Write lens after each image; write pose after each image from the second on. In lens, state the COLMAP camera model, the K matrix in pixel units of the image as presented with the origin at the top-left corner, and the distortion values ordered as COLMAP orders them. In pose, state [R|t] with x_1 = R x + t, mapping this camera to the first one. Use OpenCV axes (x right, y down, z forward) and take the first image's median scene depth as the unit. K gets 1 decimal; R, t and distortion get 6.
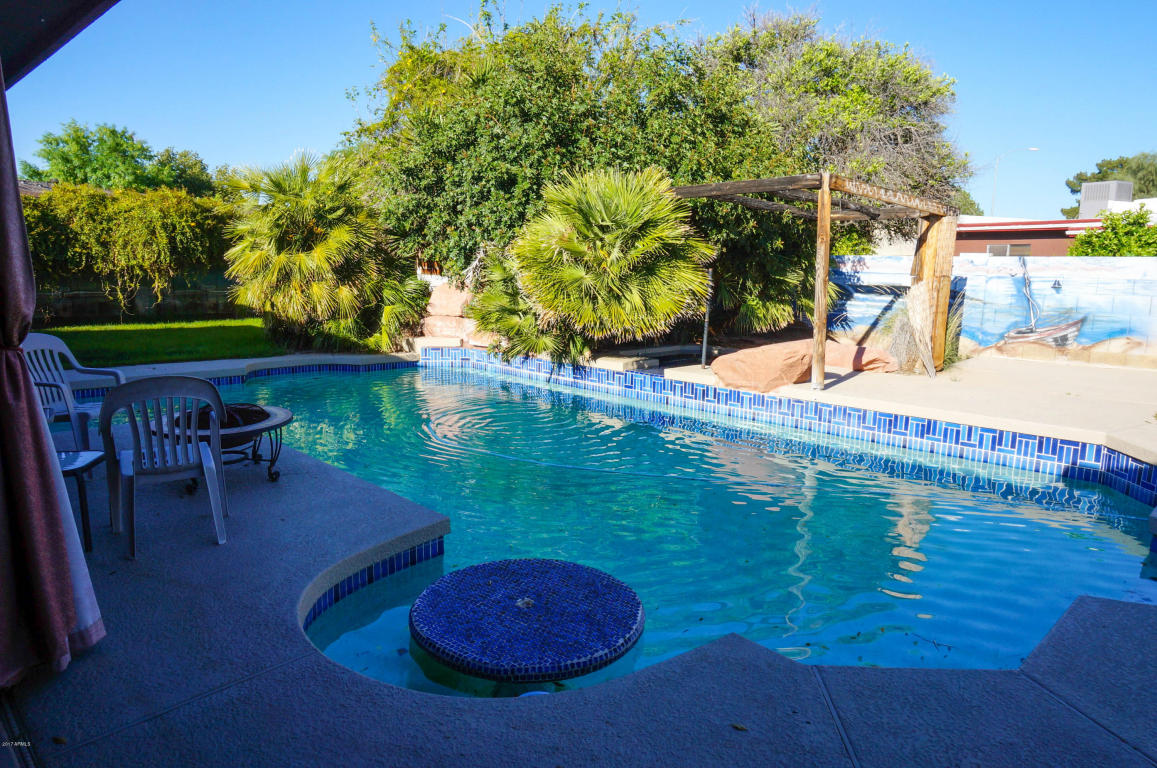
lens RADIAL K [[772.2, 0, 595.0], [0, 772.2, 346.7], [0, 0, 1]] dist [-0.028575, 0.020160]
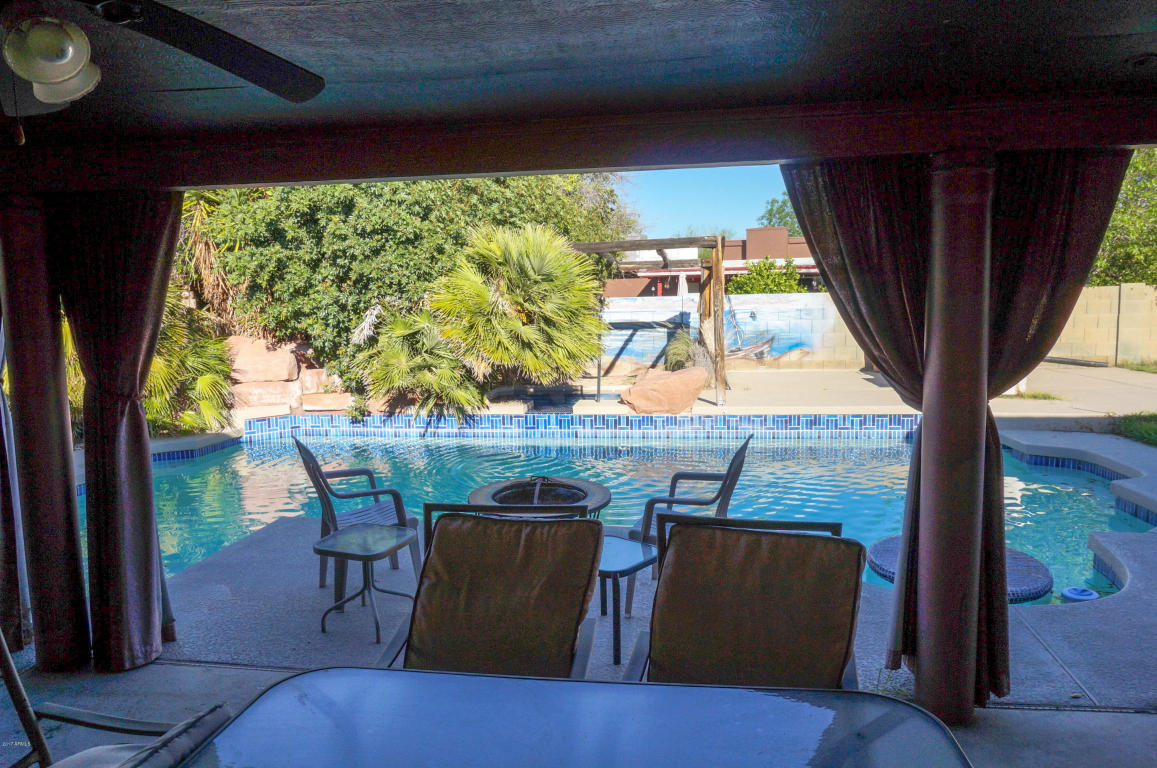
lens RADIAL K [[772.2, 0, 579.1], [0, 772.2, 377.4], [0, 0, 1]] dist [-0.028575, 0.020160]
pose [[0.796751, -0.093901, 0.596967, -0.507197], [0.101556, 0.994610, 0.020906, -0.031599], [-0.595713, 0.043969, 0.801993, 0.092232]]
